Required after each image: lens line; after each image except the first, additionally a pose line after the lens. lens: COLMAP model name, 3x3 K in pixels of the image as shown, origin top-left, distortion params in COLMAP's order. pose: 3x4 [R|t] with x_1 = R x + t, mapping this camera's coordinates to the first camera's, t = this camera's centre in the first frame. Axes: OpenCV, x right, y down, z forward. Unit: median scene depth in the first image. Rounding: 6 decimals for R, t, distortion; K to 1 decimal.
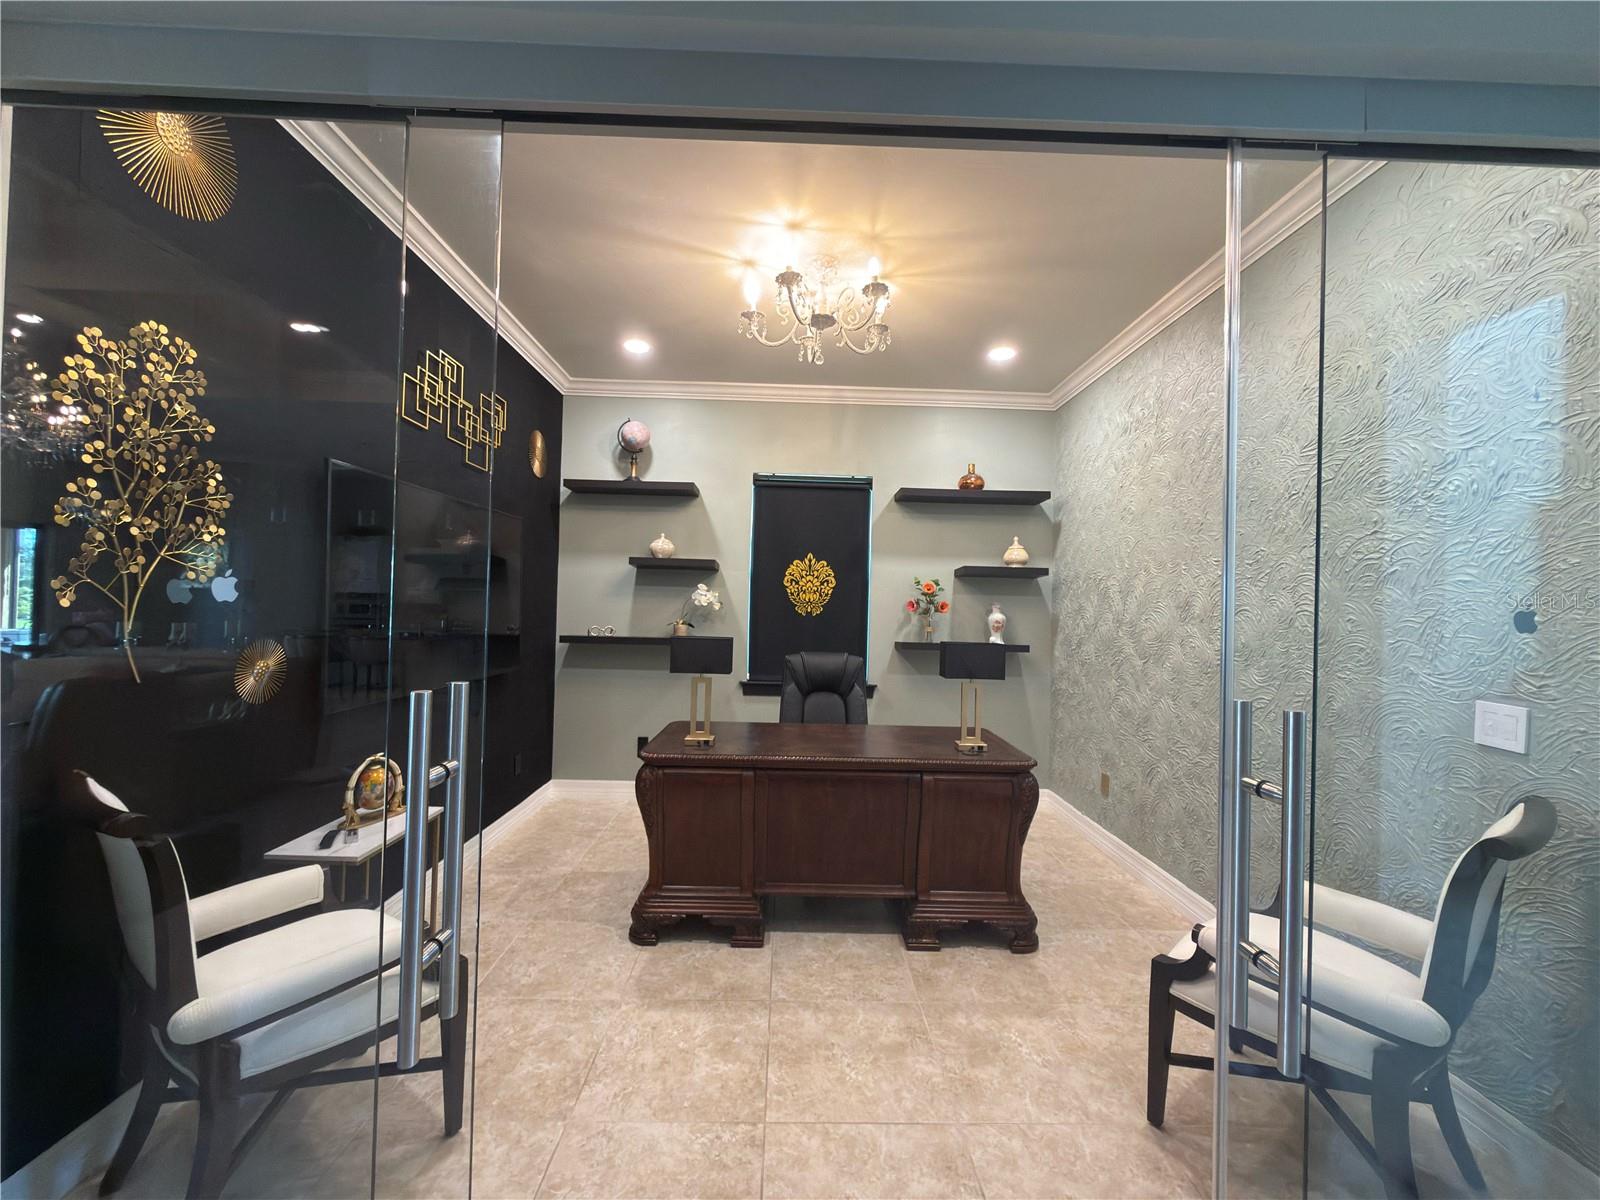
lens RADIAL K [[643.1, 0, 800.0], [0, 643.1, 600.0], [0, 0, 1]] dist [0.001352, 0.000316]
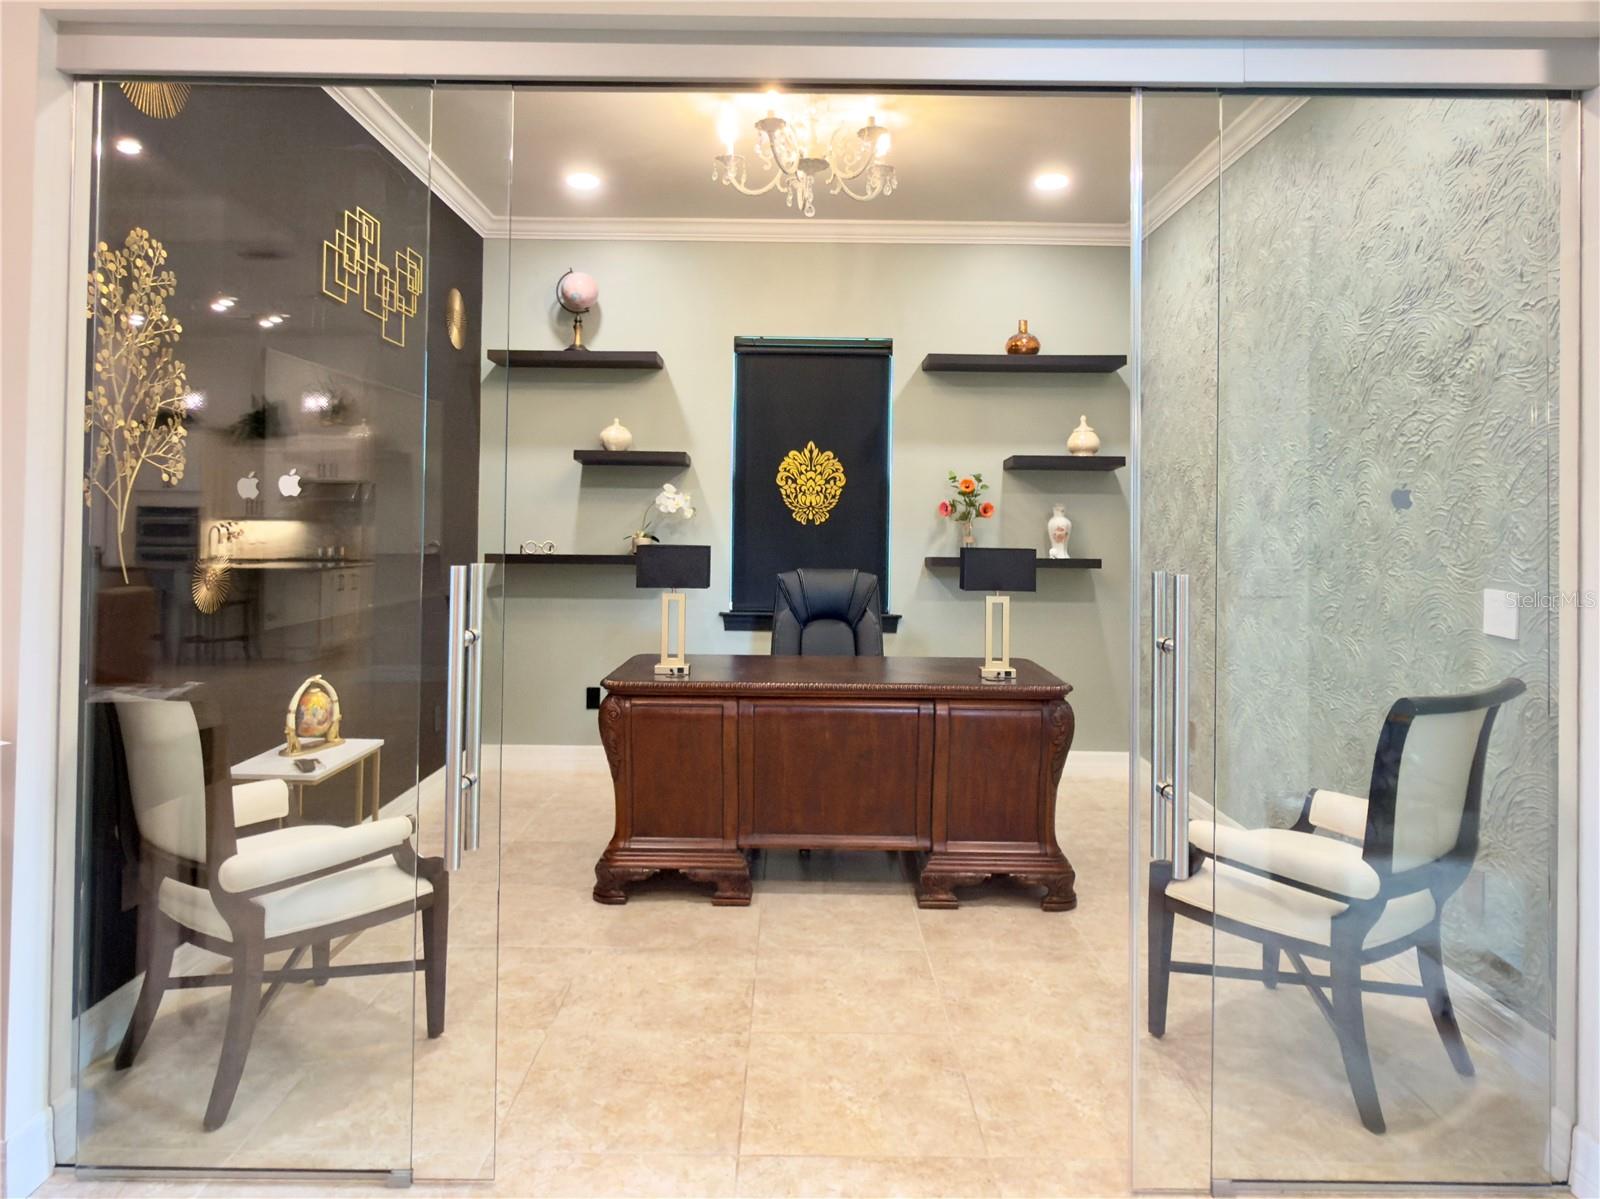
lens RADIAL K [[1040.2, 0, 795.5], [0, 1040.2, 506.6], [0, 0, 1]] dist [0.002118, -0.000099]
pose [[0.999700, -0.013392, -0.020511, 0.029200], [0.013262, 0.999891, -0.006454, 0.015189], [0.020595, 0.006180, 0.999769, -0.294549]]
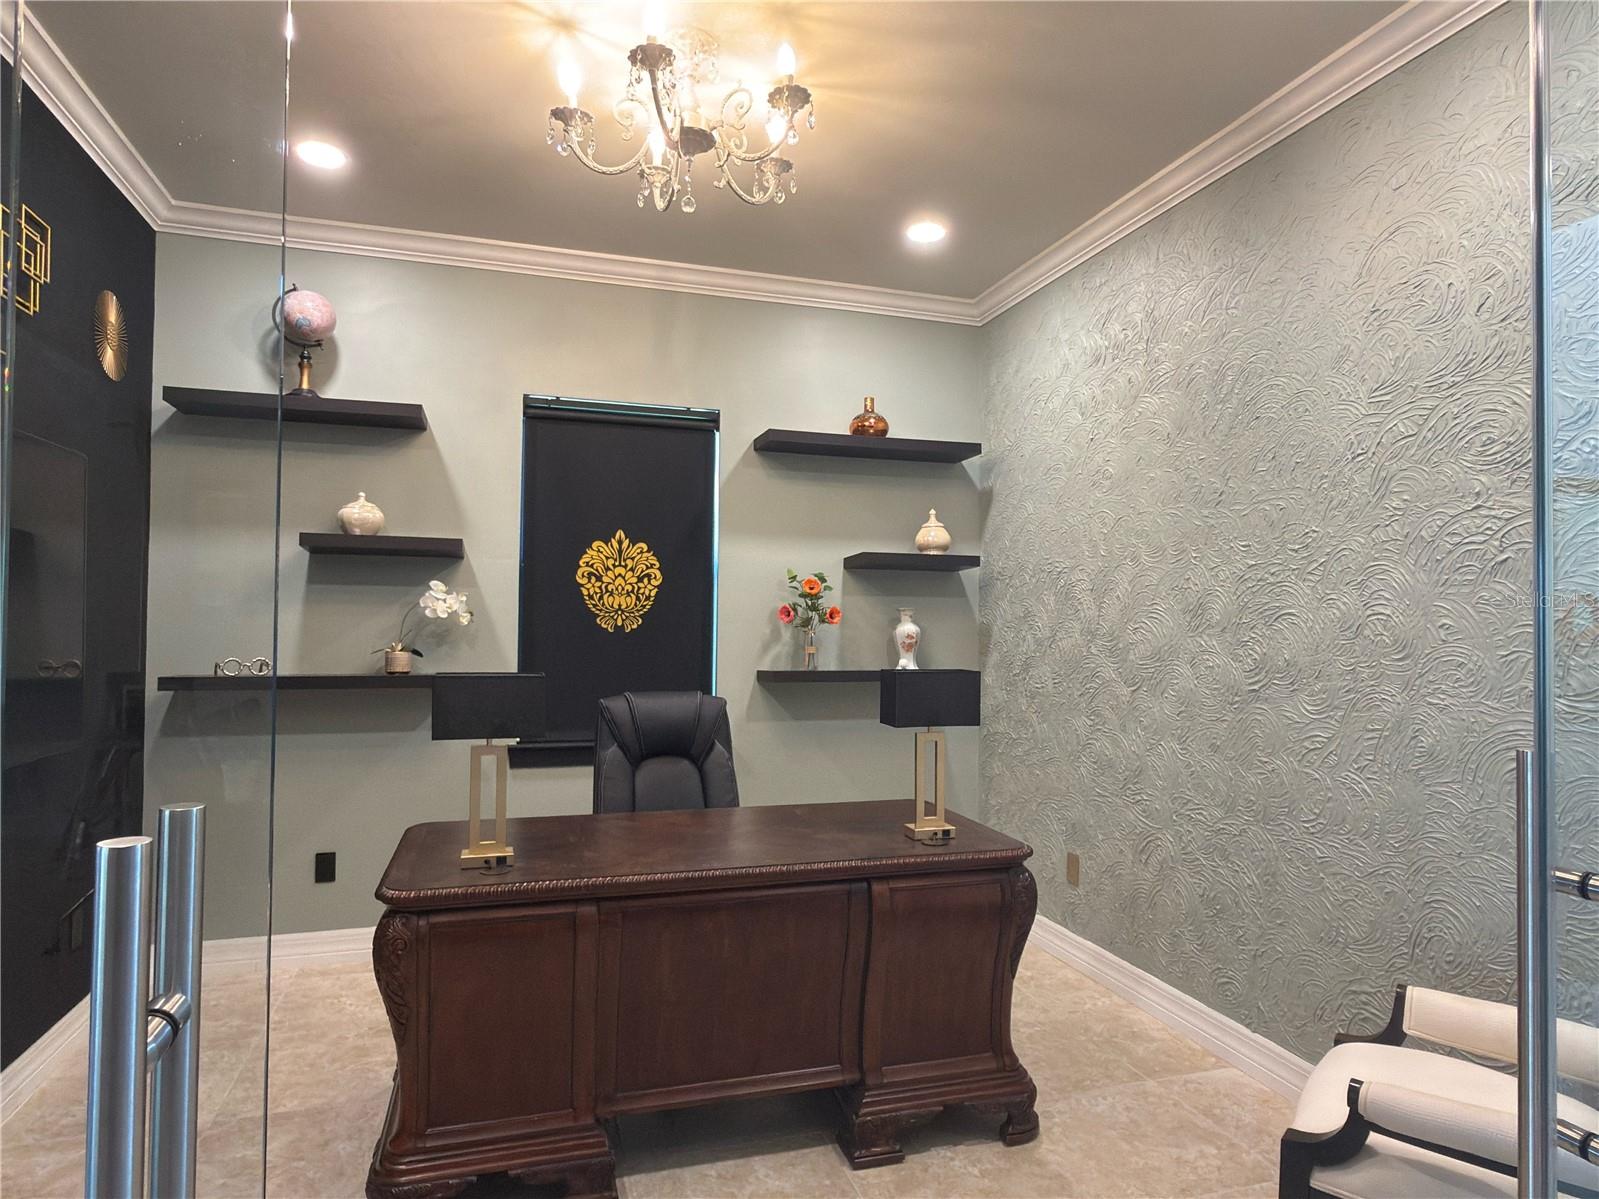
lens RADIAL K [[967.0, 0, 802.5], [0, 967.0, 603.5], [0, 0, 1]] dist [0.000288, -0.000621]
pose [[0.959166, -0.009164, 0.282696, -0.106822], [0.009858, 0.999951, -0.001031, -0.000141], [-0.282673, 0.003776, 0.959209, 0.091496]]
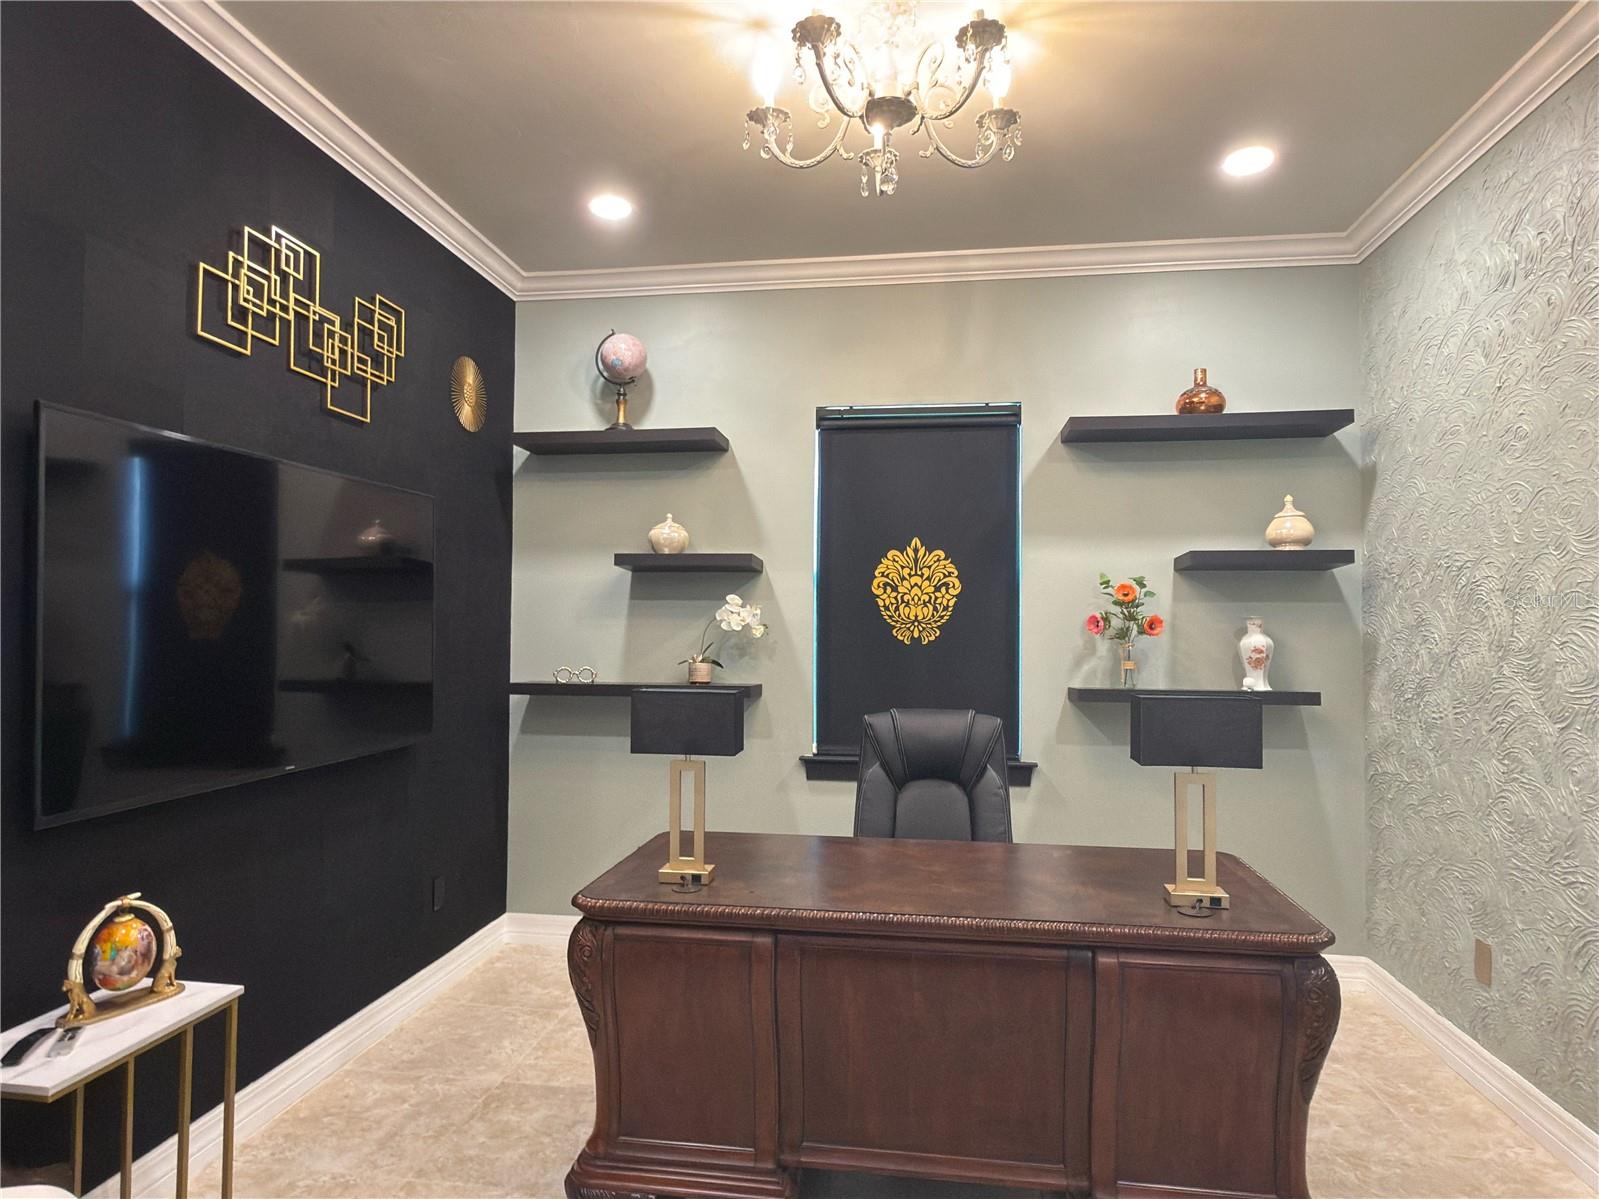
lens RADIAL K [[966.7, 0, 792.9], [0, 966.7, 601.5], [0, 0, 1]] dist [-0.001863, 0.001212]
pose [[0.986113, -0.023388, -0.164421, 0.066570], [0.020775, 0.999629, -0.017591, -0.001900], [0.164772, 0.013931, 0.986233, 0.150120]]
